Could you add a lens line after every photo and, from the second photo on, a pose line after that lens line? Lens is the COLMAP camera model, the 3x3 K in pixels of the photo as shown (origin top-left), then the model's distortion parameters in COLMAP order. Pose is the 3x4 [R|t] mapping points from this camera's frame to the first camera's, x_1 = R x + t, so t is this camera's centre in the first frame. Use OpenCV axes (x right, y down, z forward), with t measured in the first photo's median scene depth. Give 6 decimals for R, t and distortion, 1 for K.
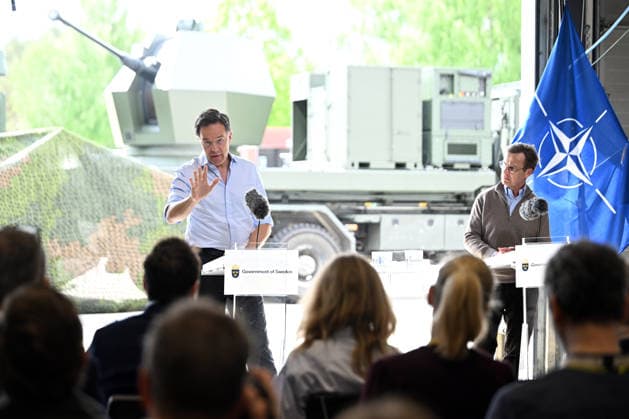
lens RADIAL K [[1639.2, 0, 311.3], [0, 1639.2, 227.9], [0, 0, 1]] dist [0.035191, -0.125312]
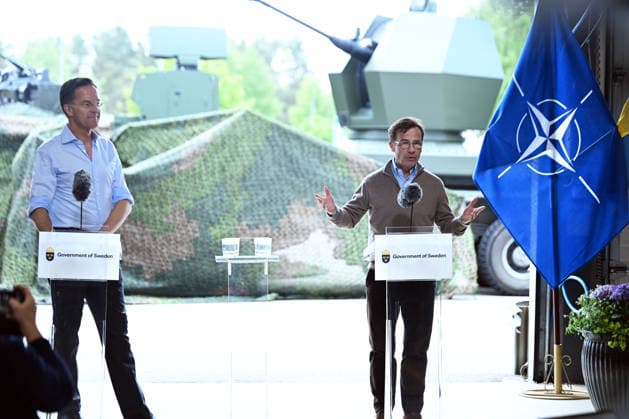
lens RADIAL K [[1658.0, 0, 314.5], [0, 1658.0, 209.5], [0, 0, 1]] dist [0.015299, -0.001586]
pose [[0.966028, 0.021666, -0.257527, 0.131034], [-0.022361, 0.999750, 0.000231, -0.001209], [0.257468, 0.005536, 0.966271, 0.036692]]
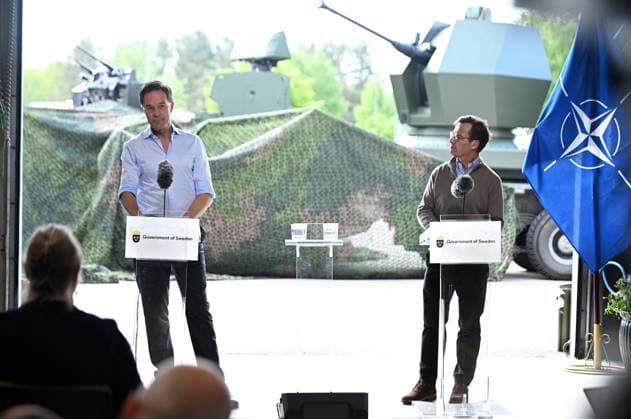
lens RADIAL K [[1520.8, 0, 315.5], [0, 1520.8, 209.5], [0, 0, 1]] dist [0.053495, -0.009897]
pose [[0.954577, 0.031527, -0.296290, 0.132761], [-0.030611, 0.999501, 0.007731, -0.000802], [0.296386, 0.001690, 0.955067, 0.032348]]
